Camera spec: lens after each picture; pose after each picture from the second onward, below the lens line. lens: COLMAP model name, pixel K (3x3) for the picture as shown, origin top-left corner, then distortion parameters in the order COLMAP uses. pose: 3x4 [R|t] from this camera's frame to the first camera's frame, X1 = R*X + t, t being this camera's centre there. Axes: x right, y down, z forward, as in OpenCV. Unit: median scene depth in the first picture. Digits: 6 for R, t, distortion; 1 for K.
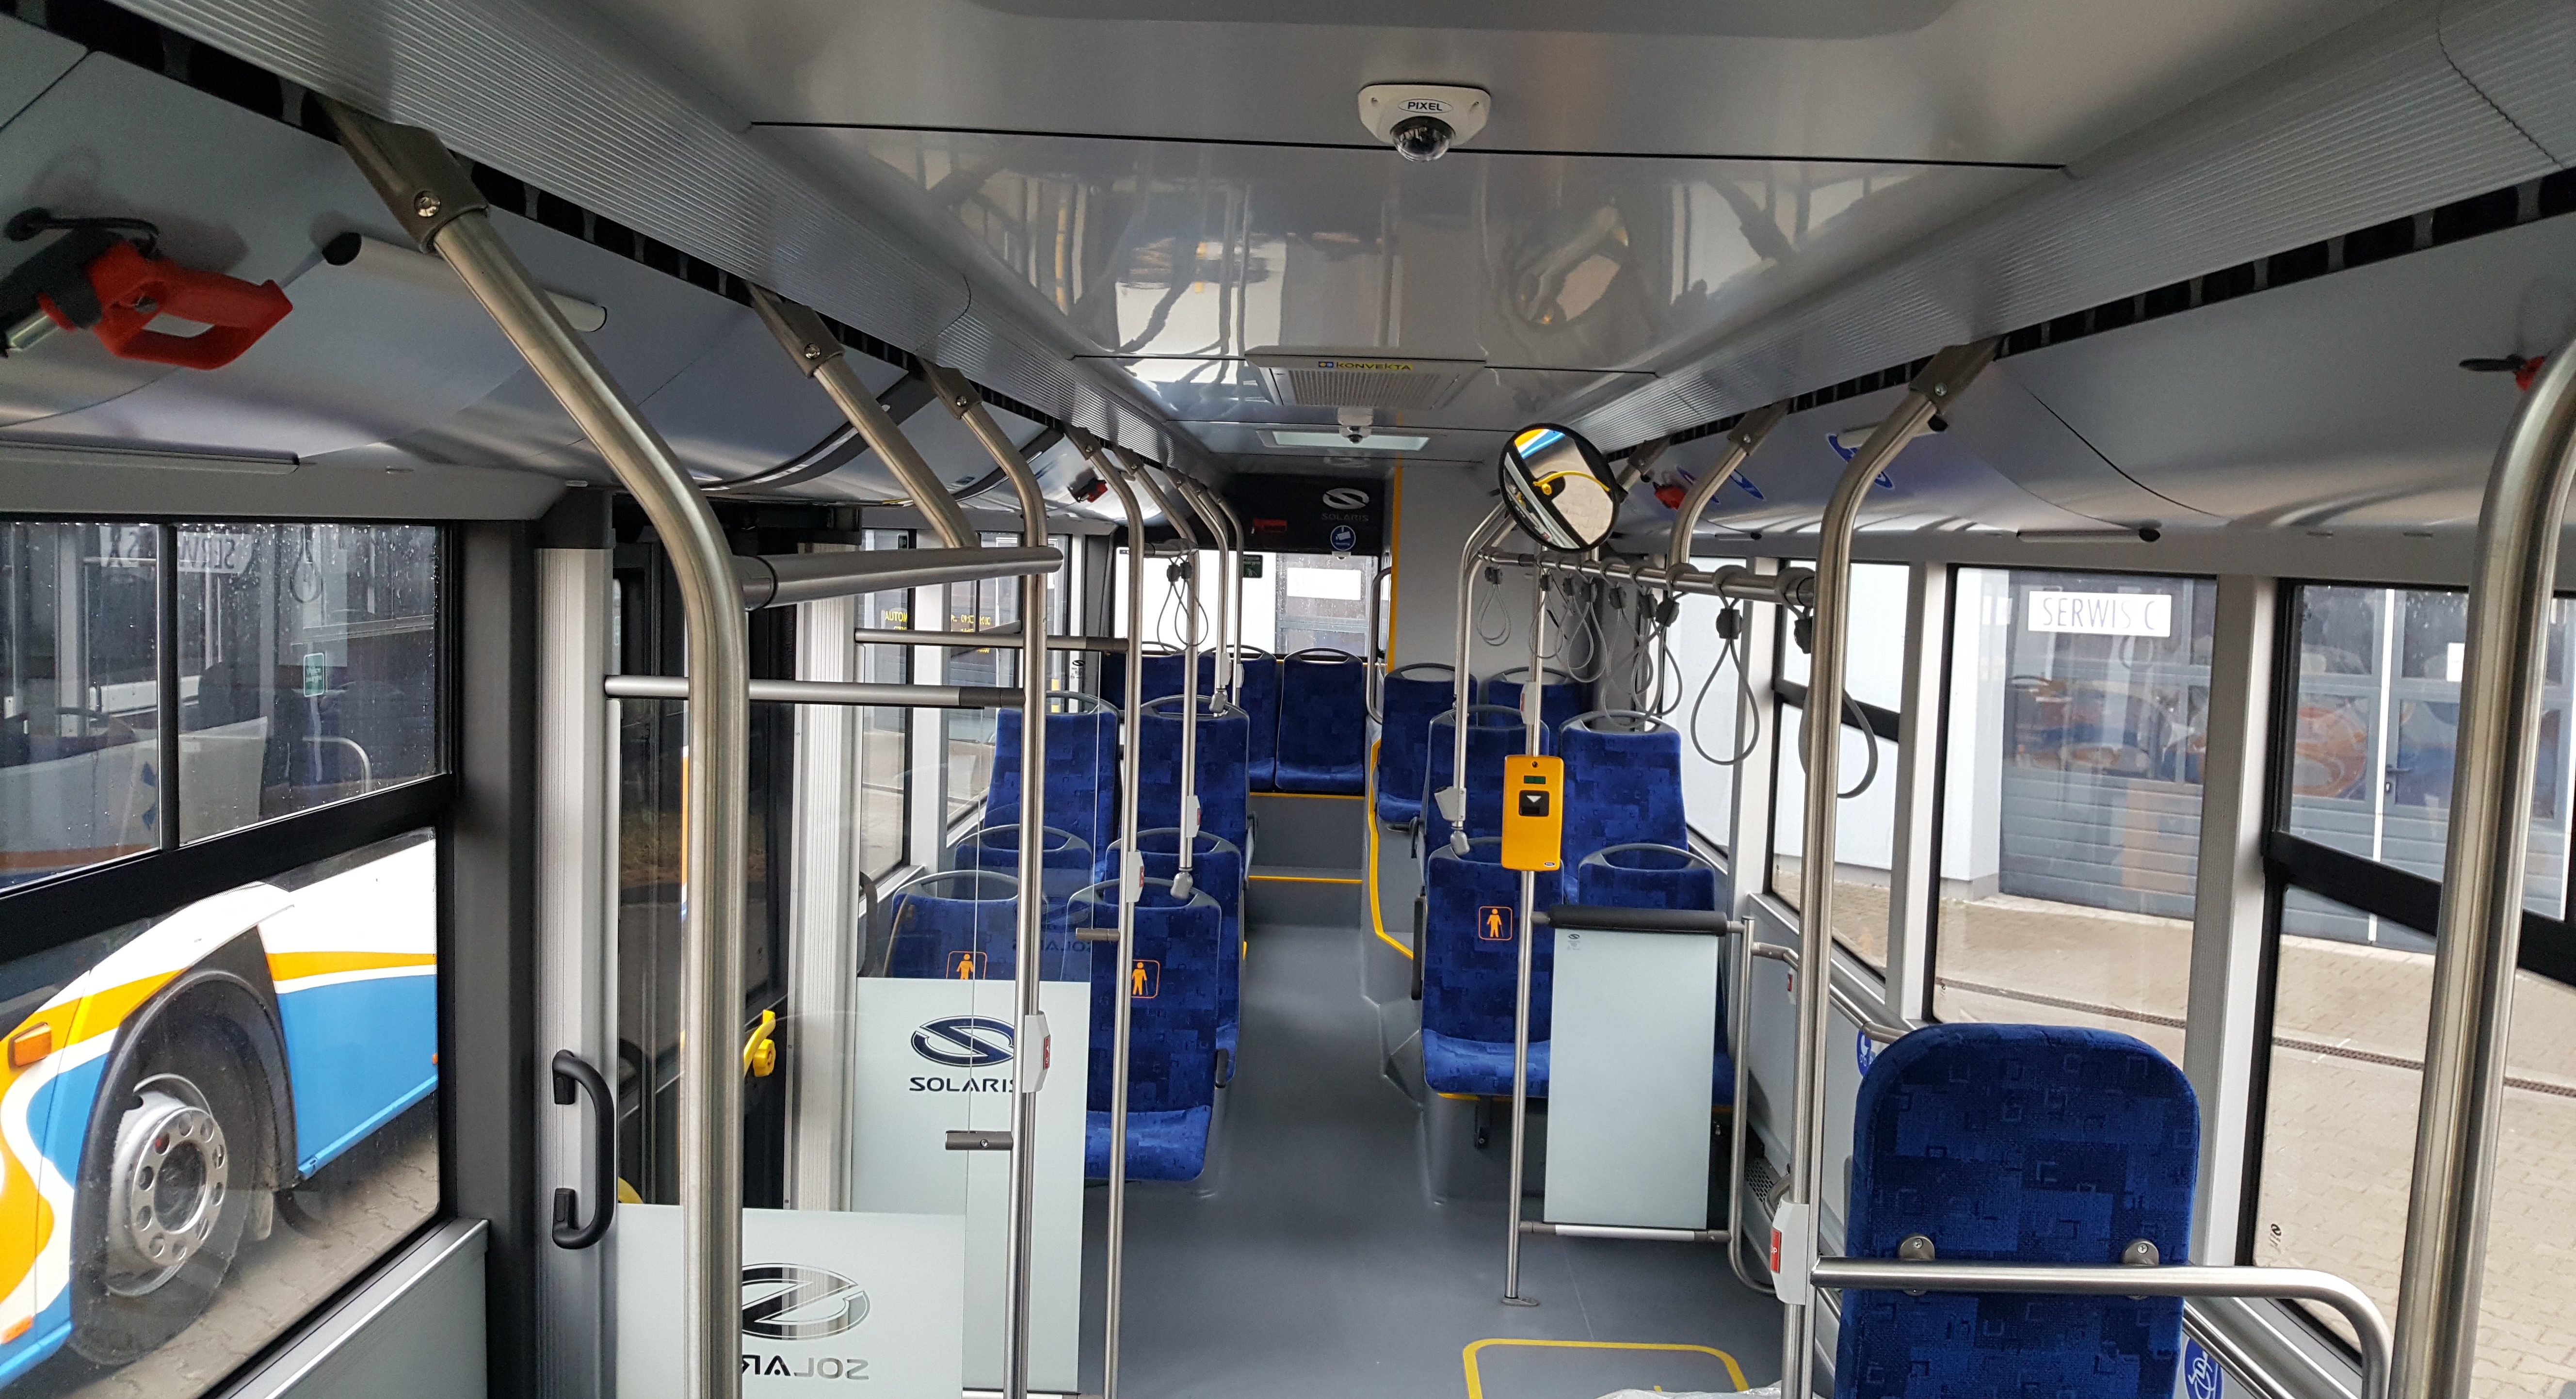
lens RADIAL K [[2009.5, 0, 1287.4], [0, 2009.5, 703.7], [0, 0, 1]] dist [0.002884, 0.000762]
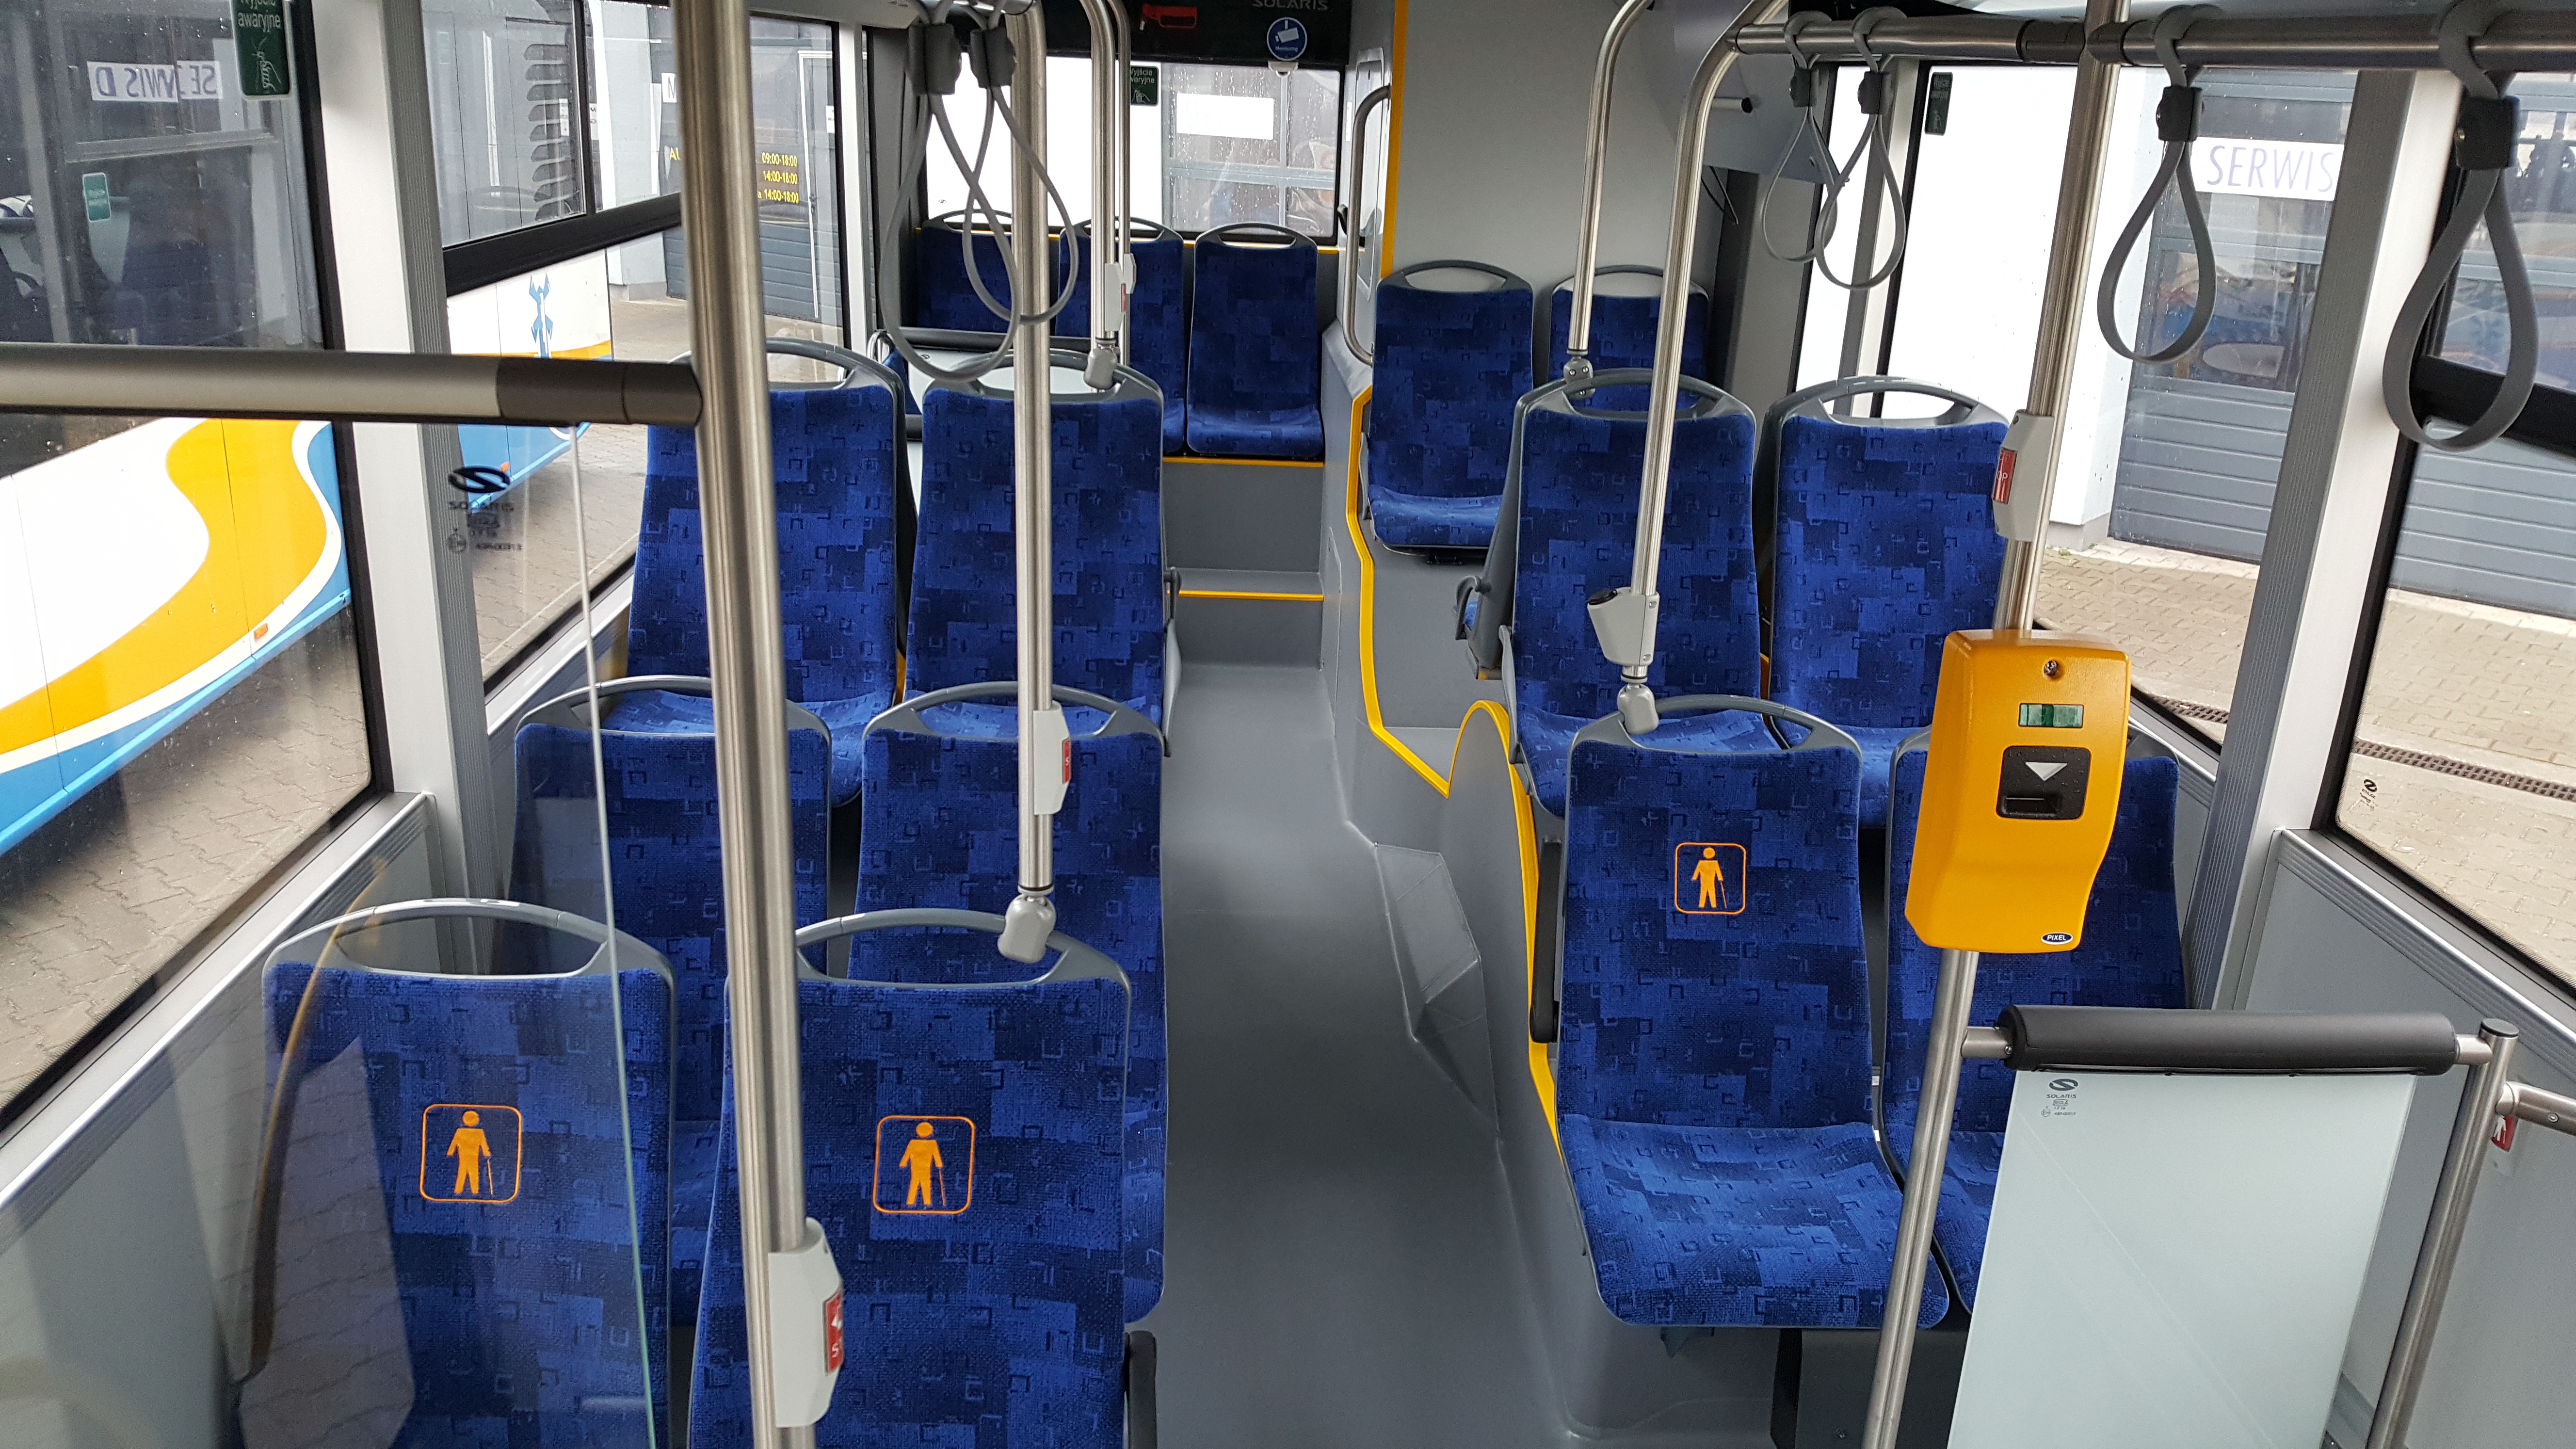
lens RADIAL K [[1911.5, 0, 1301.2], [0, 1911.5, 733.0], [0, 0, 1]] dist [0.023665, -0.022880]
pose [[0.997158, -0.014103, 0.074010, -0.023907], [-0.004682, 0.968828, 0.247689, -0.033433], [-0.075196, -0.247331, 0.966009, 0.581300]]
